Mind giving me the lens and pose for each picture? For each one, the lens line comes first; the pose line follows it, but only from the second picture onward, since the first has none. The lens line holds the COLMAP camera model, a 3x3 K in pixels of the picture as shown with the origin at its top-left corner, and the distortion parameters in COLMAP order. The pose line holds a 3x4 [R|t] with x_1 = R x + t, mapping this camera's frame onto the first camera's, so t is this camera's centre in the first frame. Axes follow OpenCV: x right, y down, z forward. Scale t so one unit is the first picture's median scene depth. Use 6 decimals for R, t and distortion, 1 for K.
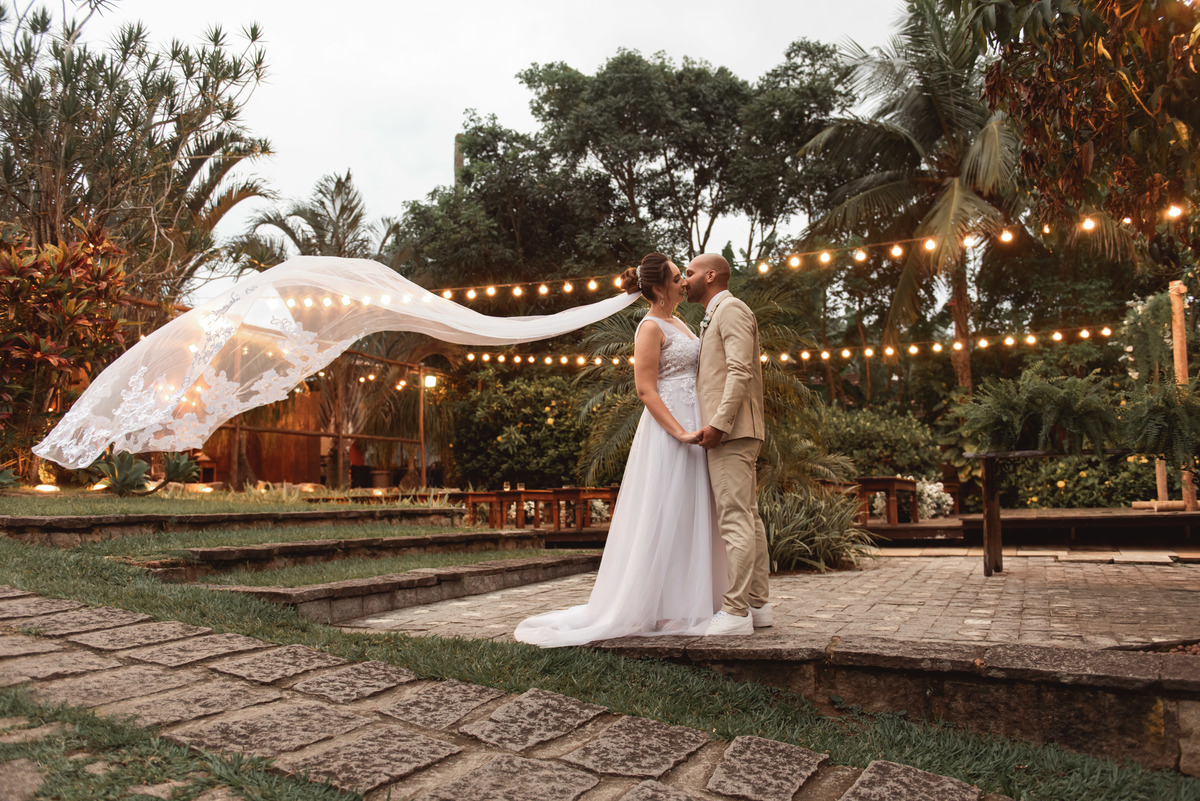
lens RADIAL K [[984.4, 0, 600.0], [0, 984.4, 400.5], [0, 0, 1]] dist [0.000437, 0.000503]
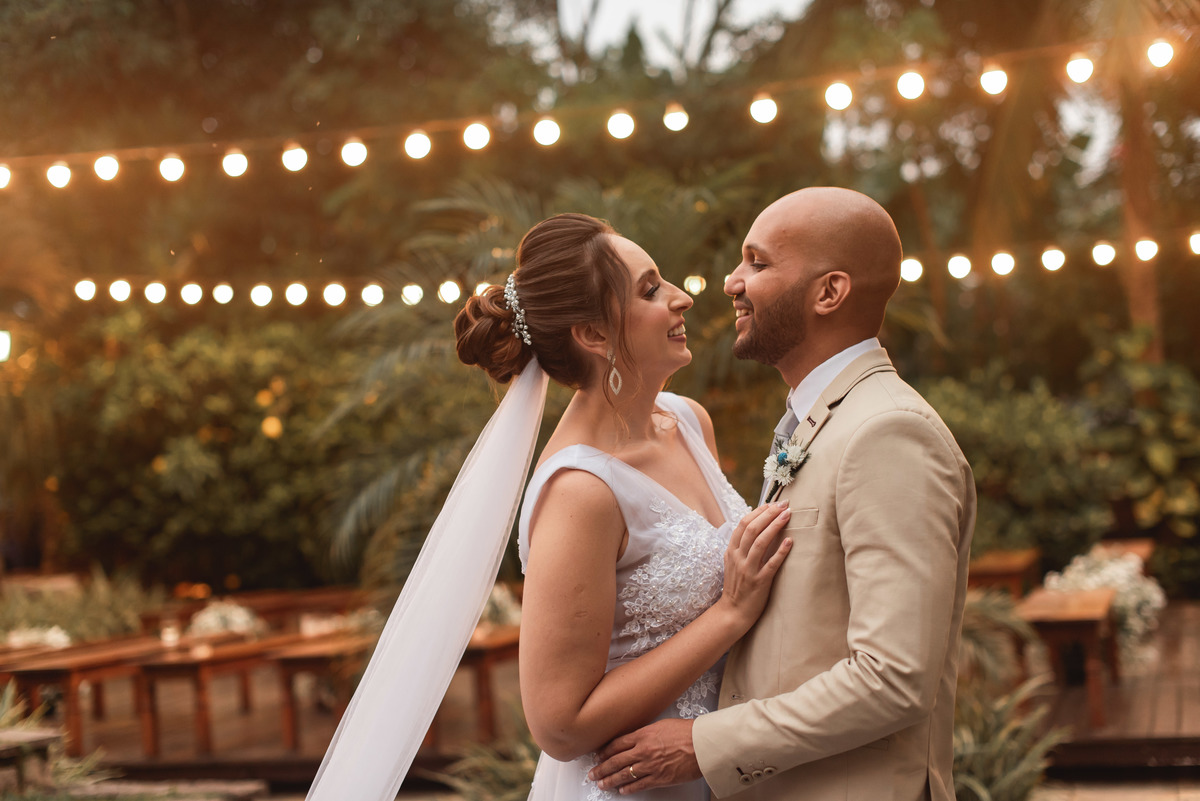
lens RADIAL K [[1785.8, 0, 600.0], [0, 1785.8, 400.5], [0, 0, 1]] dist [0.011076, 0.102085]
pose [[0.991823, -0.037193, 0.122085, -0.000424], [0.028827, 0.997159, 0.069592, -0.043582], [-0.124327, -0.065504, 0.990077, 0.161803]]
